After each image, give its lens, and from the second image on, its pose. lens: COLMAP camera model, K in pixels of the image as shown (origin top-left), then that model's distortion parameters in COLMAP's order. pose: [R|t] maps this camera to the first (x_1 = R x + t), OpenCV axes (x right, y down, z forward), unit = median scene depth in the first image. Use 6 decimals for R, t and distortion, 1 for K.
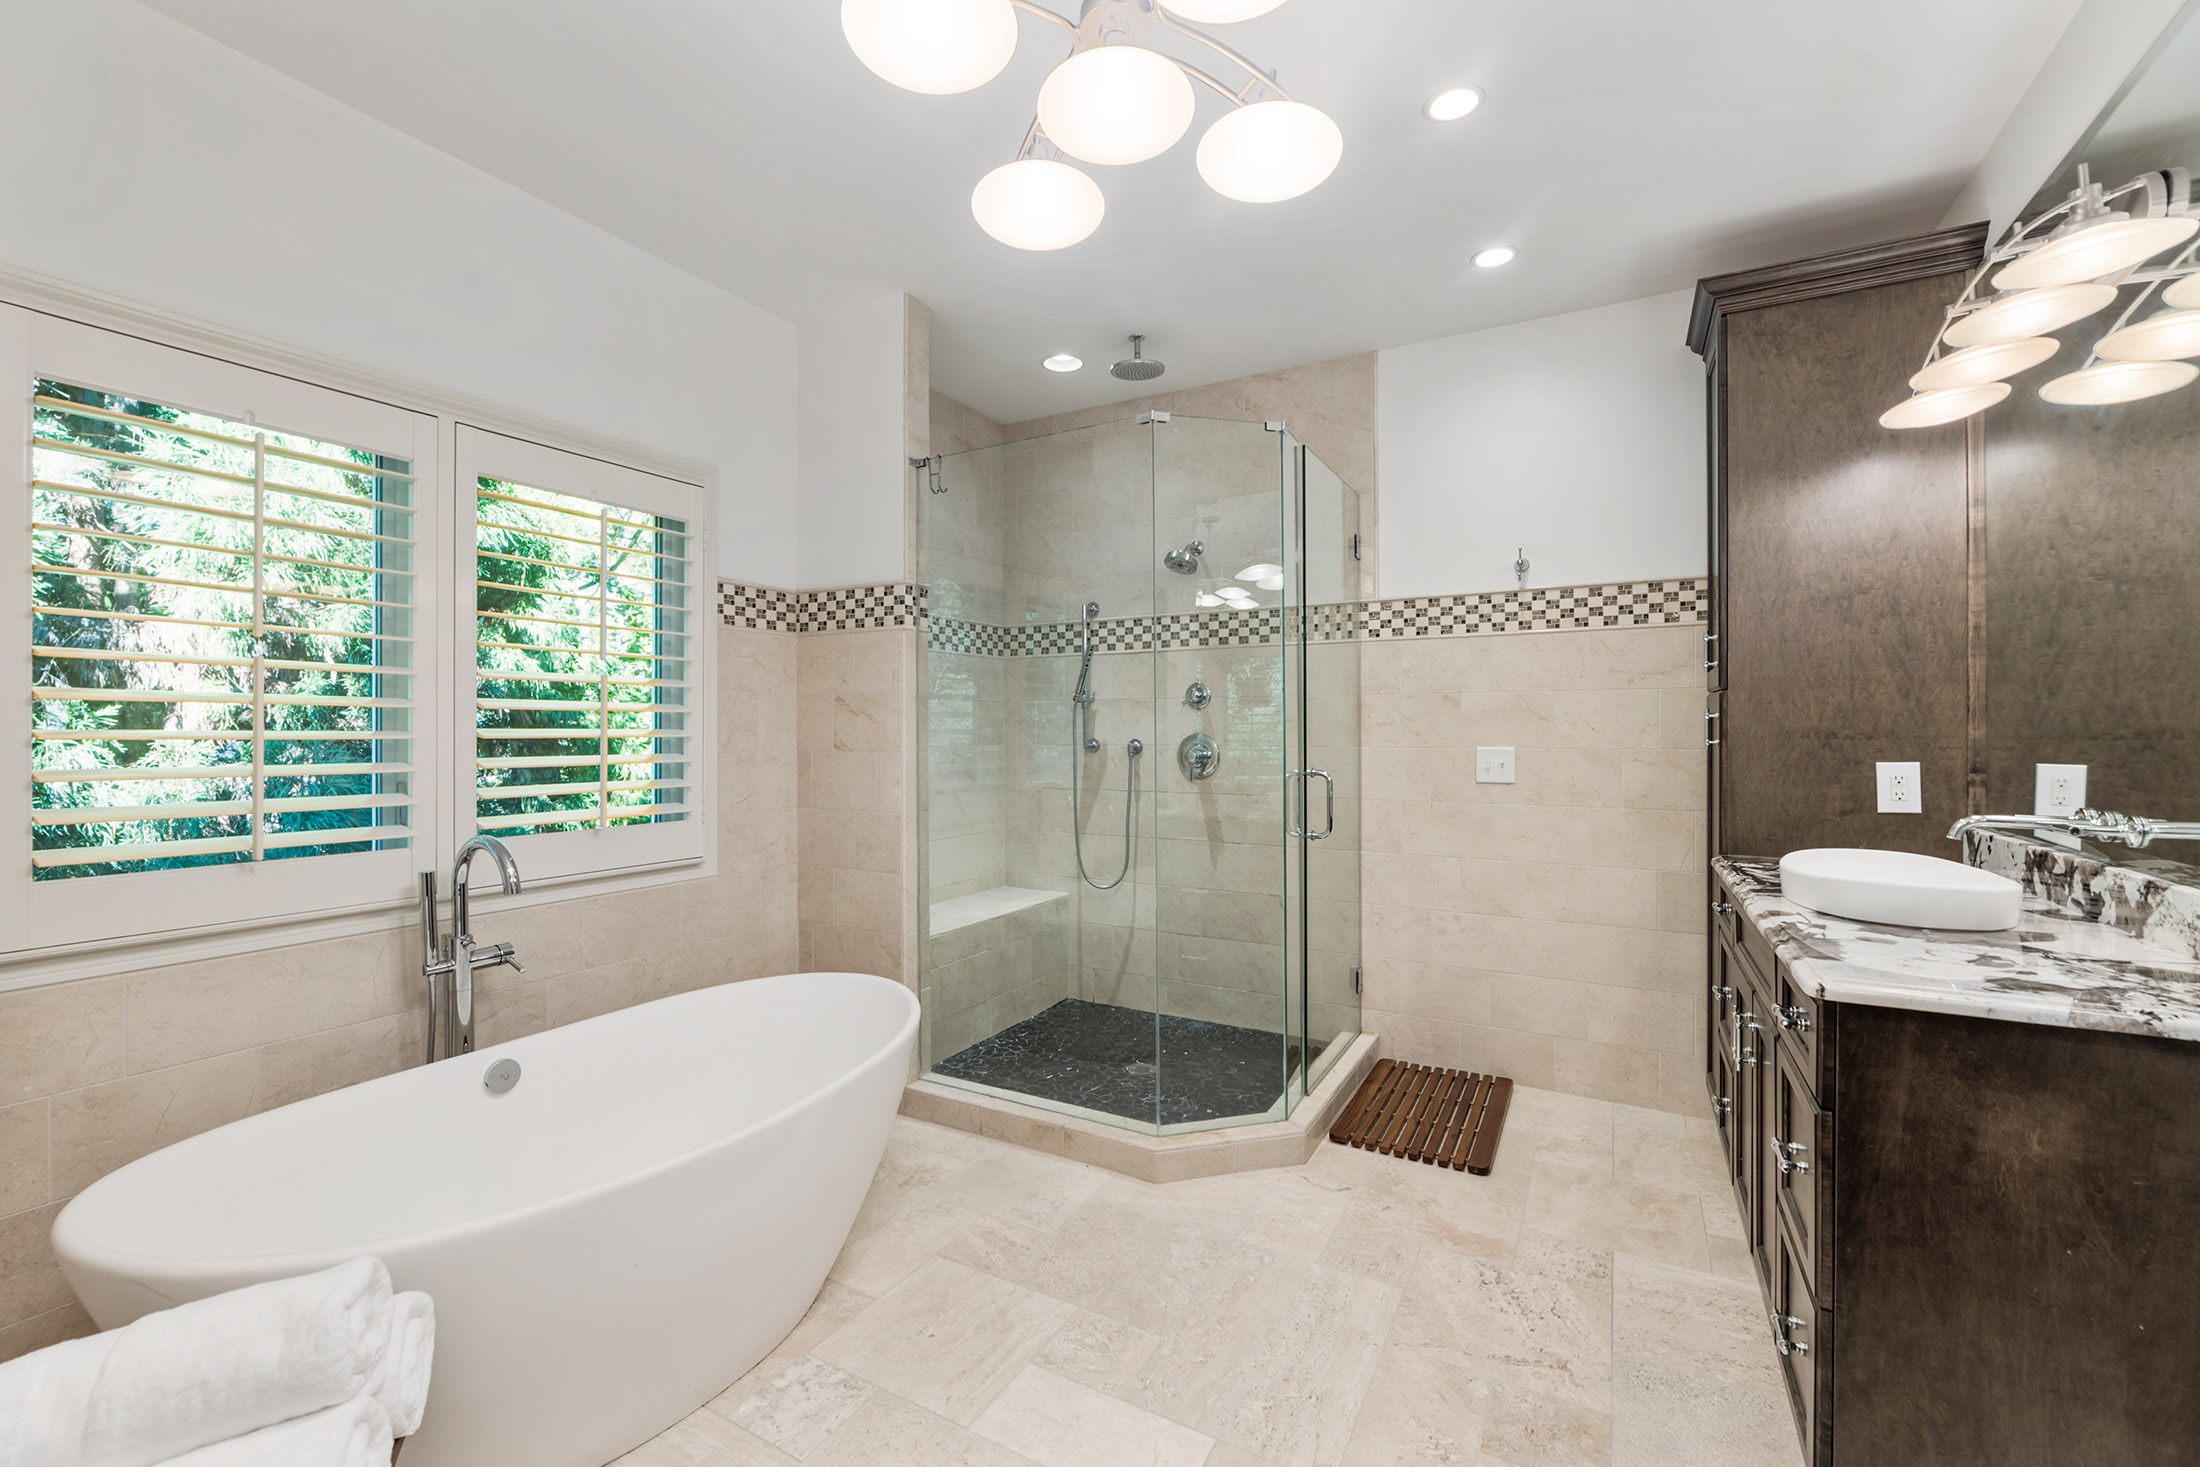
lens RADIAL K [[916.7, 0, 1086.3], [0, 916.7, 727.5], [0, 0, 1]] dist [-0.009268, -0.000179]
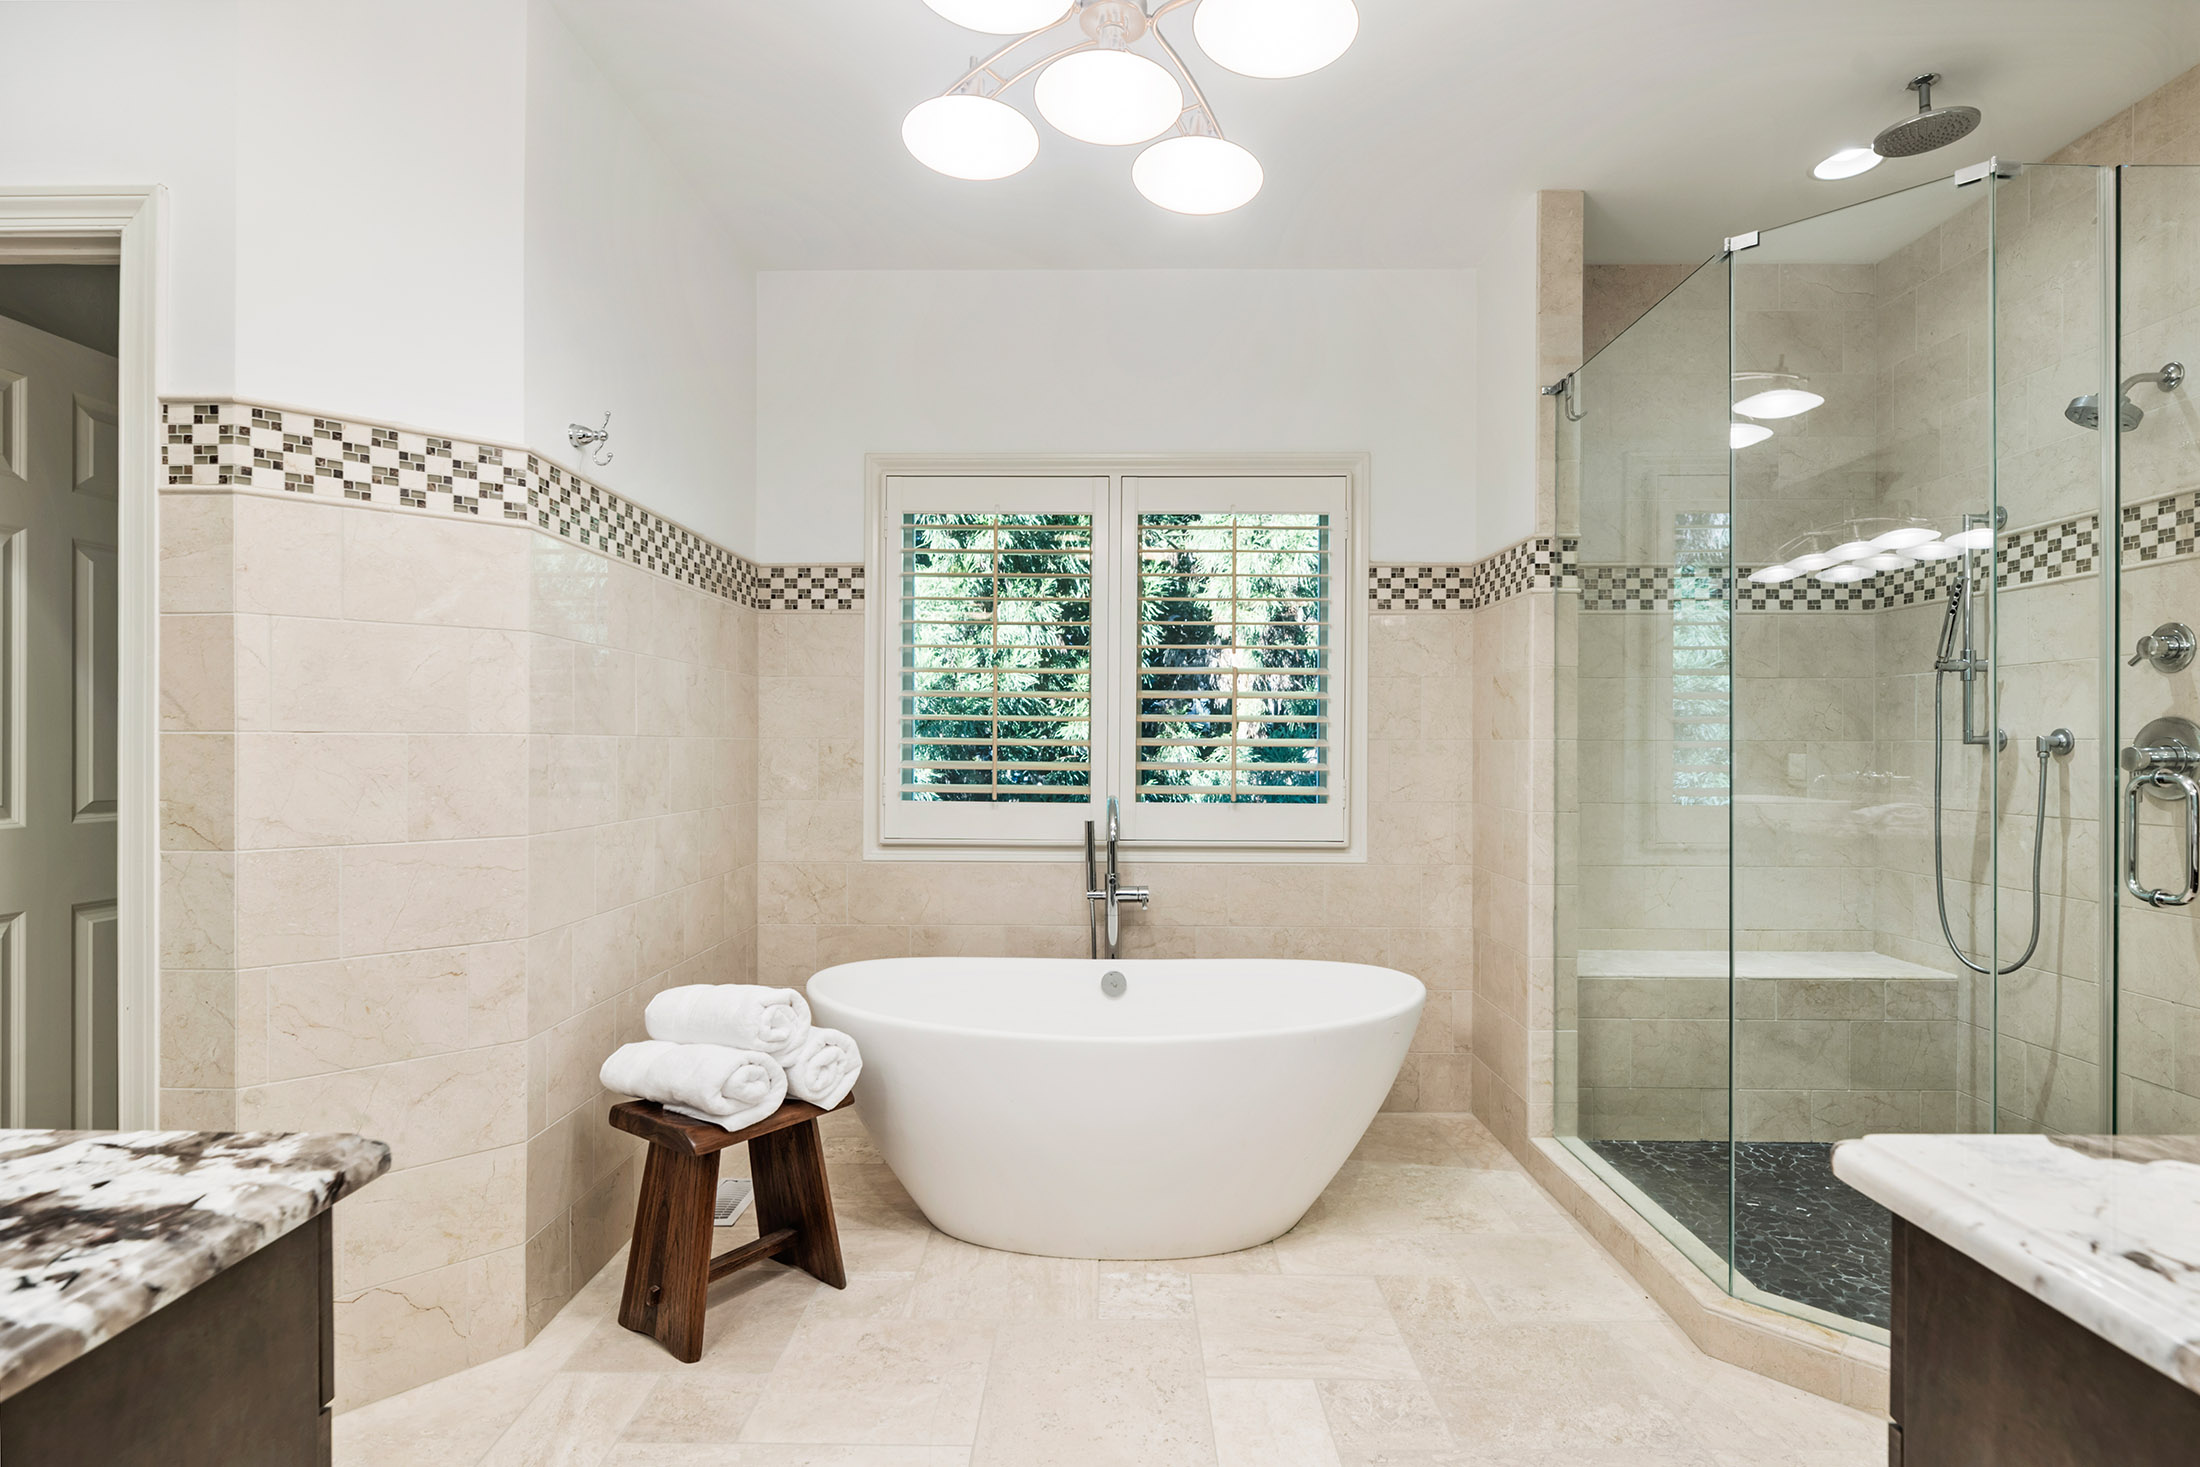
lens RADIAL K [[1109.2, 0, 1091.7], [0, 1109.2, 739.7], [0, 0, 1]] dist [-0.003915, -0.000240]
pose [[0.482110, 0.001739, -0.876109, 0.482589], [-0.001935, 0.999998, 0.000920, 0.026035], [0.876108, 0.001252, 0.482112, 0.151594]]
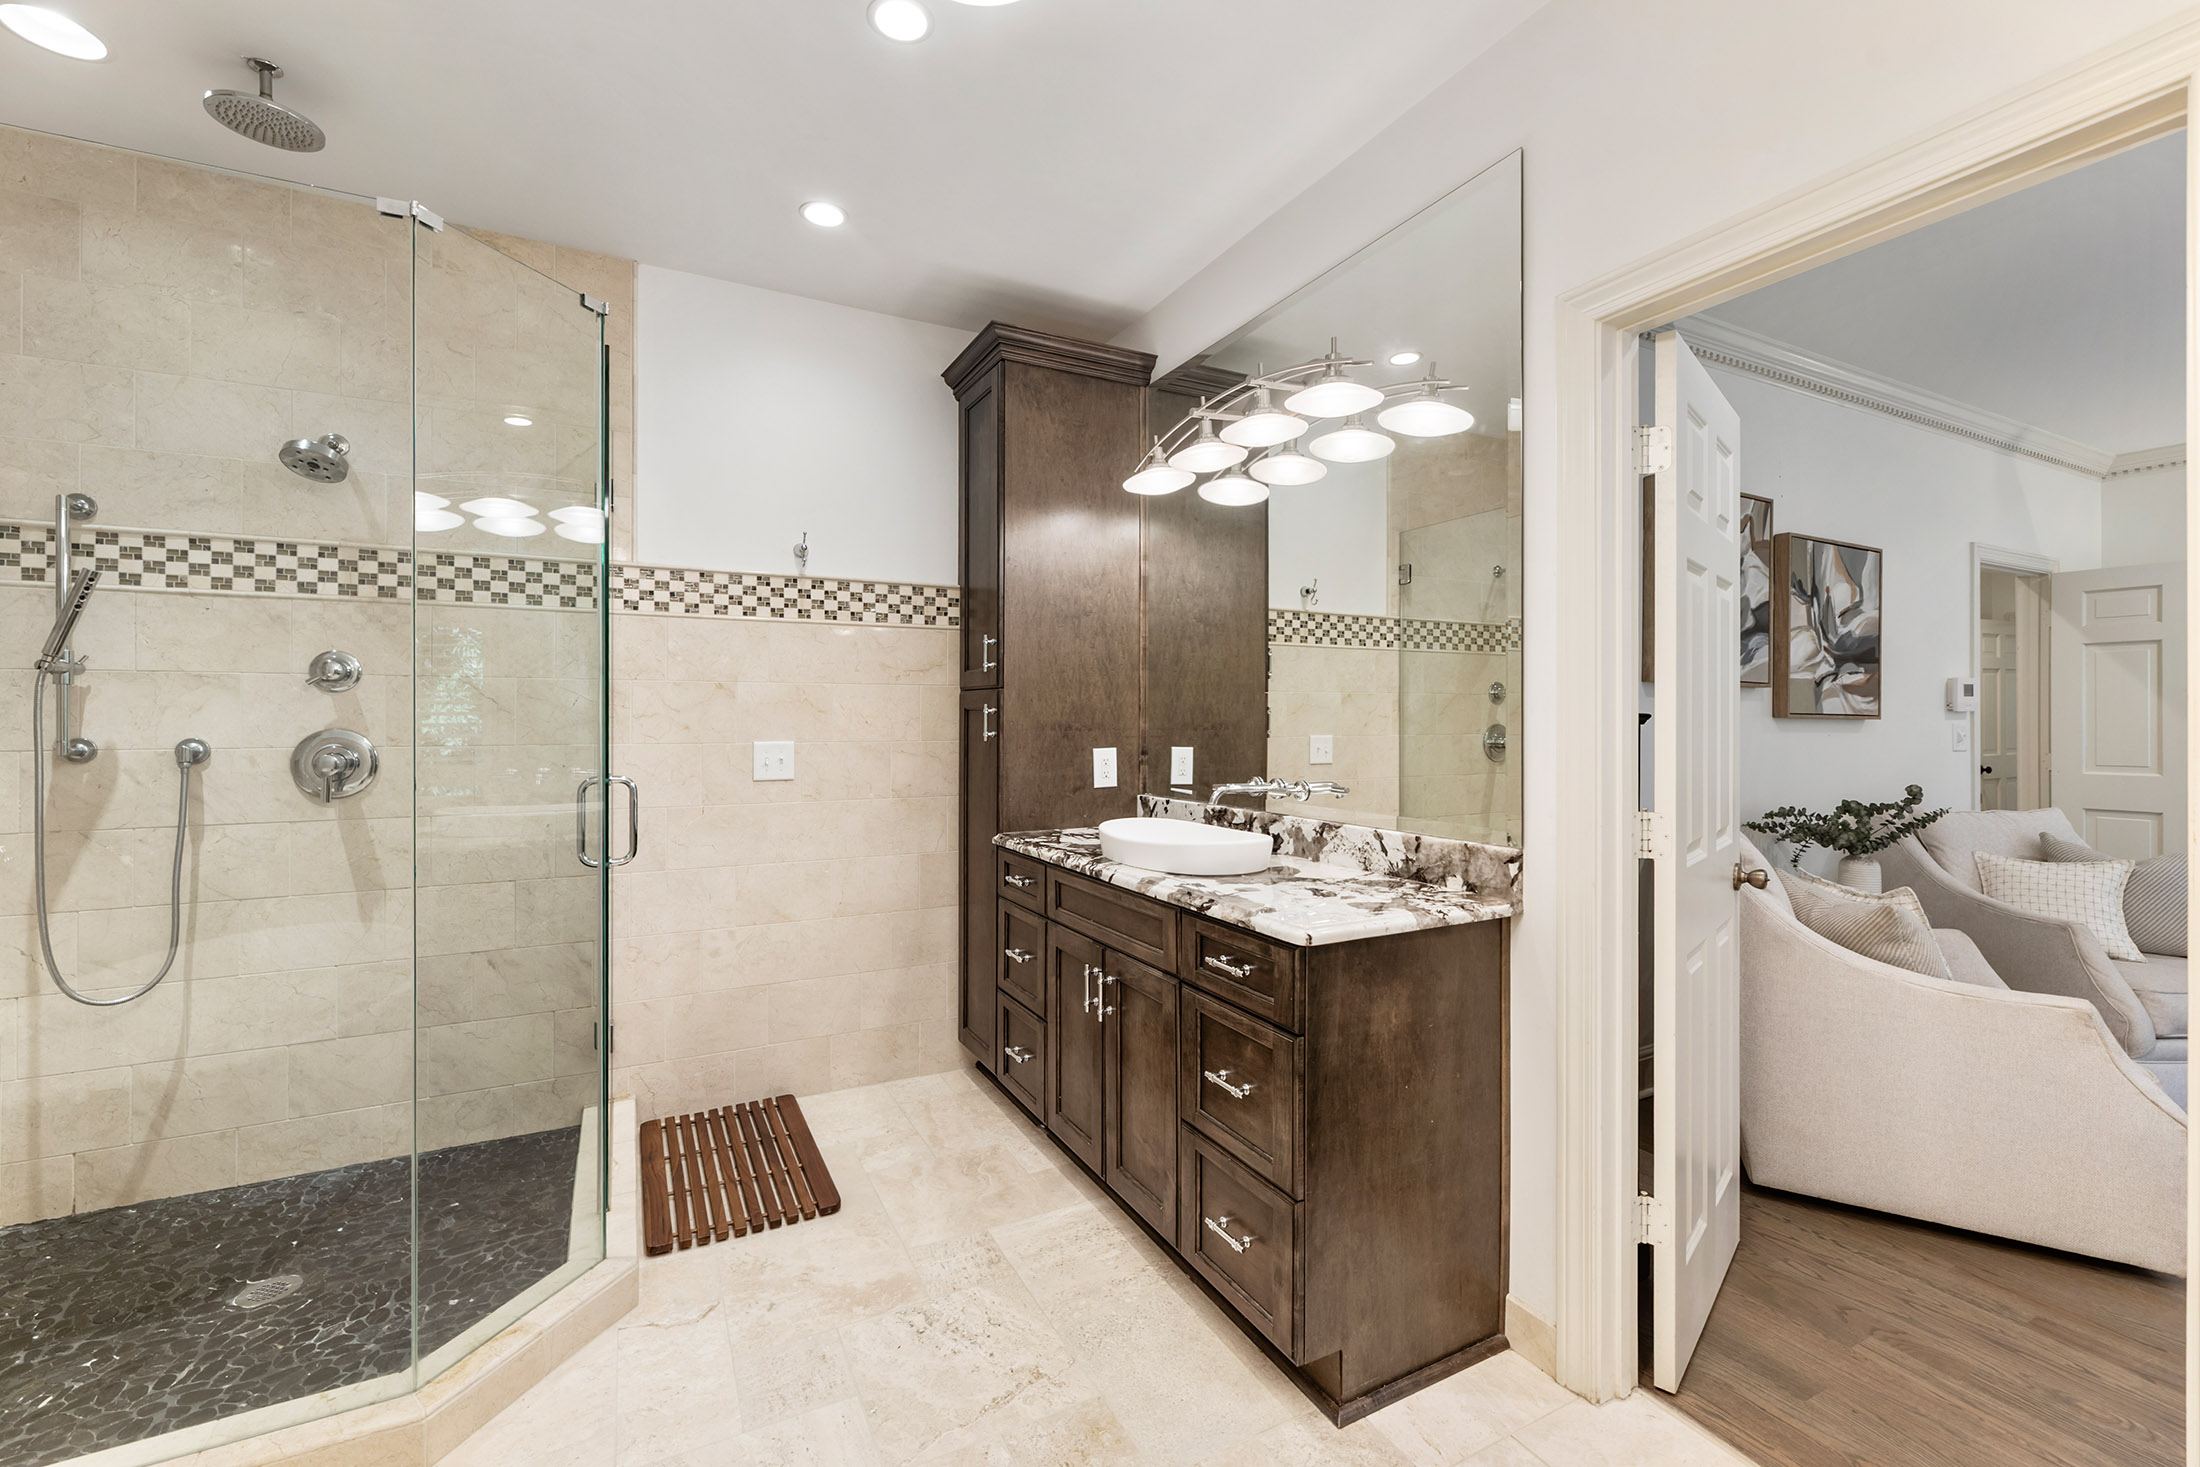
lens RADIAL K [[899.7, 0, 1089.4], [0, 899.7, 714.9], [0, 0, 1]] dist [0.000884, -0.000256]
pose [[0.545821, 0.006708, 0.837875, -0.153221], [-0.002819, 0.999977, -0.006170, -0.001007], [-0.837897, 0.001005, 0.545828, 0.248315]]
